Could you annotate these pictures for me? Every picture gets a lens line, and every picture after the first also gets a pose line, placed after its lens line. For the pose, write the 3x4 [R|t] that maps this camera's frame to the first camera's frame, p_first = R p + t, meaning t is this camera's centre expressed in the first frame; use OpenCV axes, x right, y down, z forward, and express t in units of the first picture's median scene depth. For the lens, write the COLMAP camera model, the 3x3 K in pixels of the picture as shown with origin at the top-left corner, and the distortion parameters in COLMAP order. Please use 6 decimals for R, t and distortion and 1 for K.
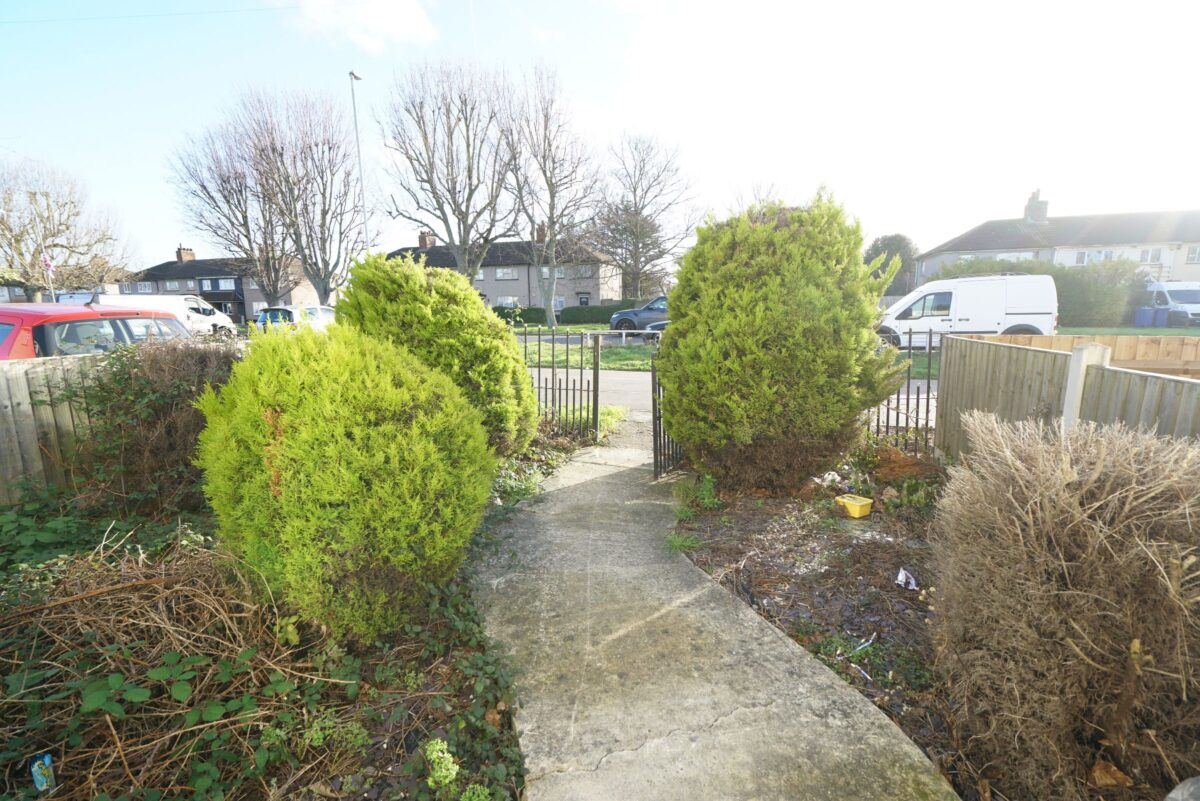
lens RADIAL K [[545.5, 0, 602.3], [0, 545.5, 399.8], [0, 0, 1]] dist [-0.004593, 0.001093]
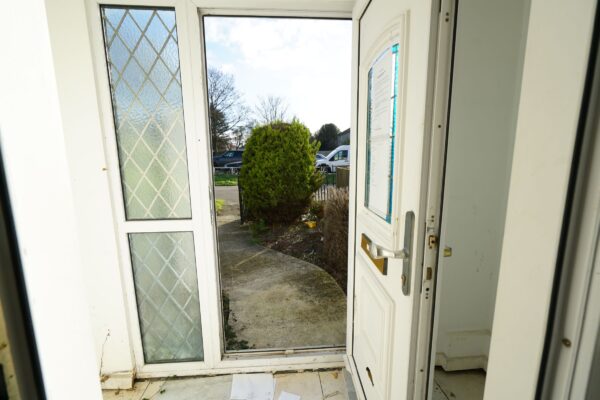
lens RADIAL K [[272.8, 0, 301.0], [0, 272.8, 201.4], [0, 0, 1]] dist [-0.004593, 0.001093]
pose [[0.932527, -0.060266, 0.356035, -0.117108], [0.060025, 0.998128, 0.011736, 0.046526], [-0.356076, 0.010427, 0.934399, -0.387535]]
